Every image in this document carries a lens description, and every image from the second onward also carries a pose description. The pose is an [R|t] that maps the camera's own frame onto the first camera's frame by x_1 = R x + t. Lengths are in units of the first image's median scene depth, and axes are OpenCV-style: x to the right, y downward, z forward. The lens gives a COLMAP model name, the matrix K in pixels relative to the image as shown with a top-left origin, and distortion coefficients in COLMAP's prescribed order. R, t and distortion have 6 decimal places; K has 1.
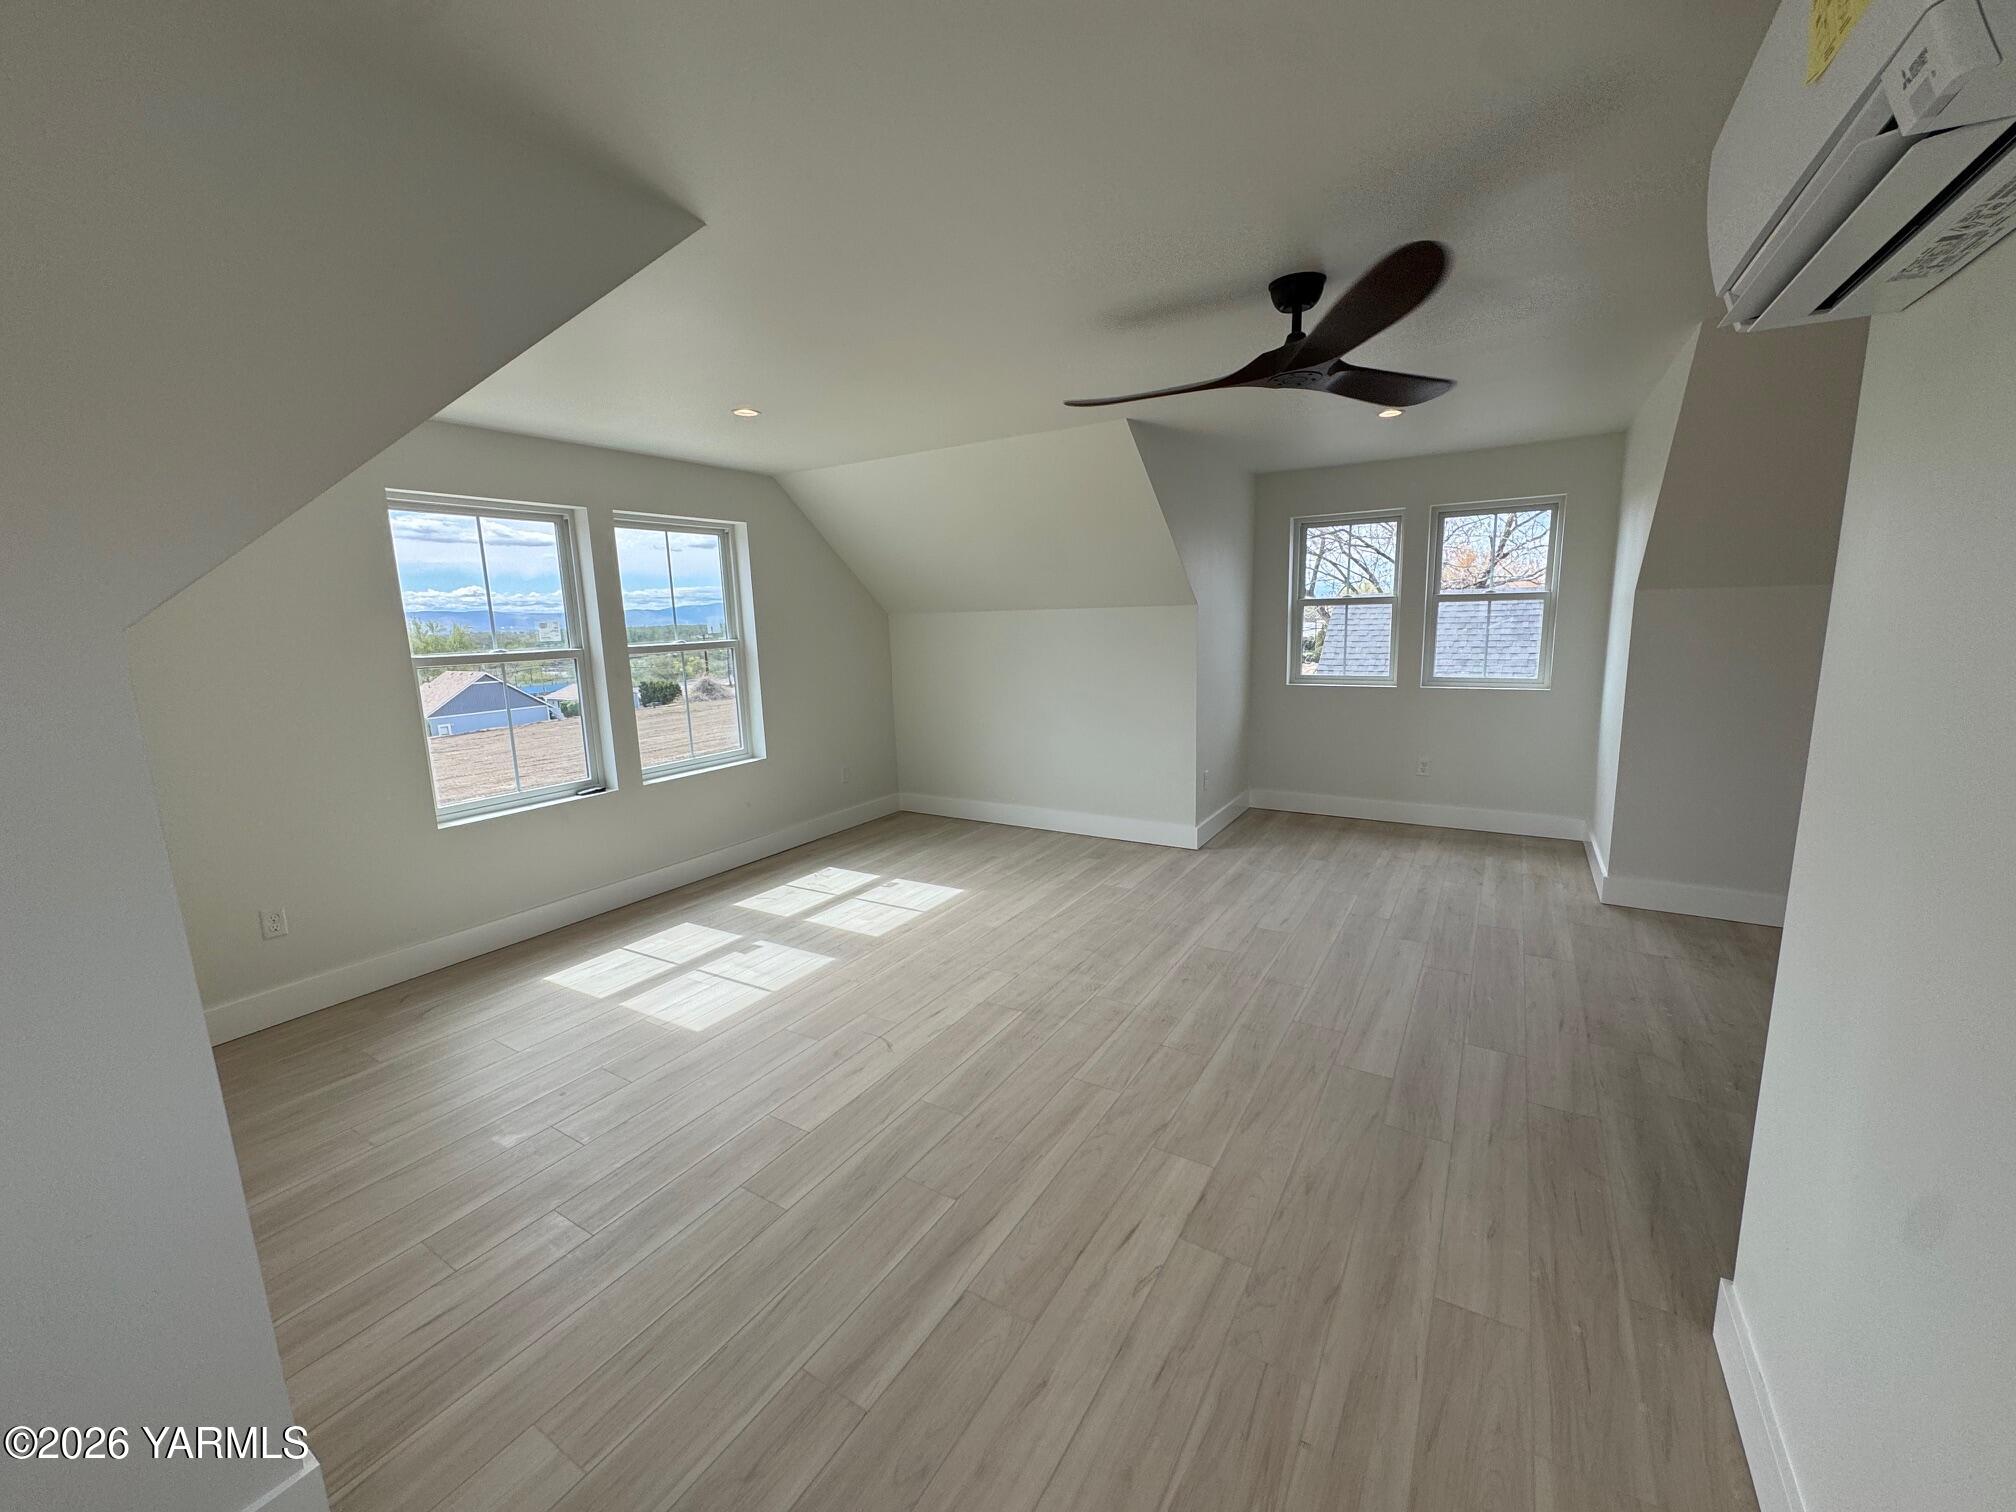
lens RADIAL K [[809.8, 0, 1008.1], [0, 809.8, 753.9], [0, 0, 1]] dist [-0.011869, -0.000008]
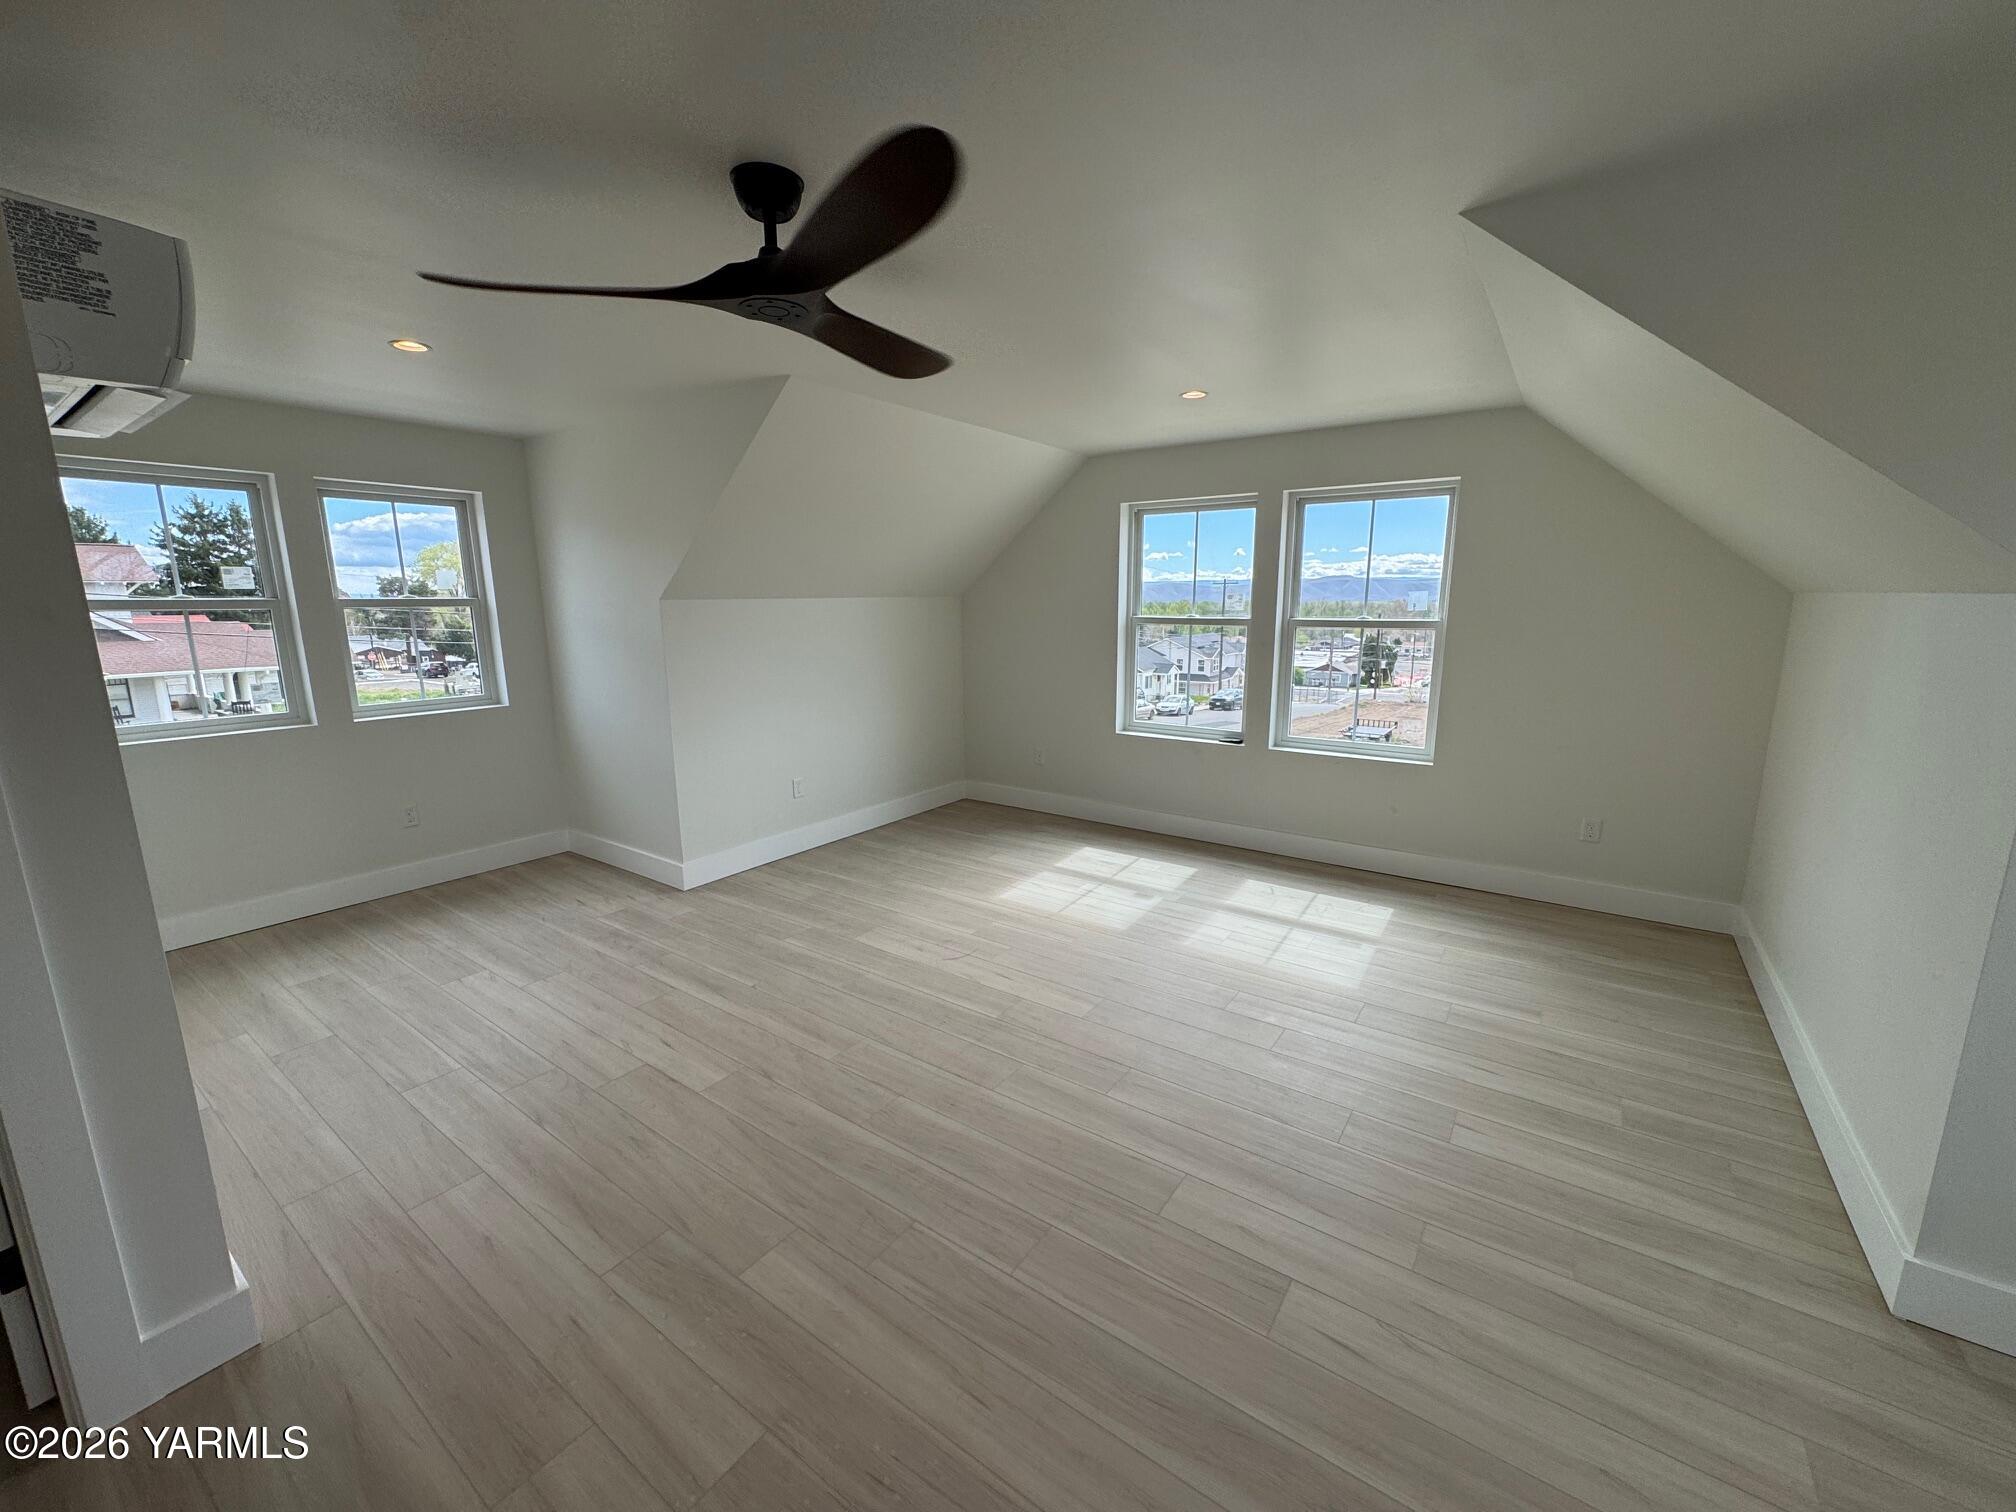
lens RADIAL K [[809.8, 0, 1011.2], [0, 809.8, 754.4], [0, 0, 1]] dist [-0.011869, -0.000008]
pose [[-0.070932, 0.219117, -0.973117, 0.732119], [-0.164481, 0.959650, 0.228074, -0.169286], [0.983827, 0.176237, -0.032029, 0.821694]]
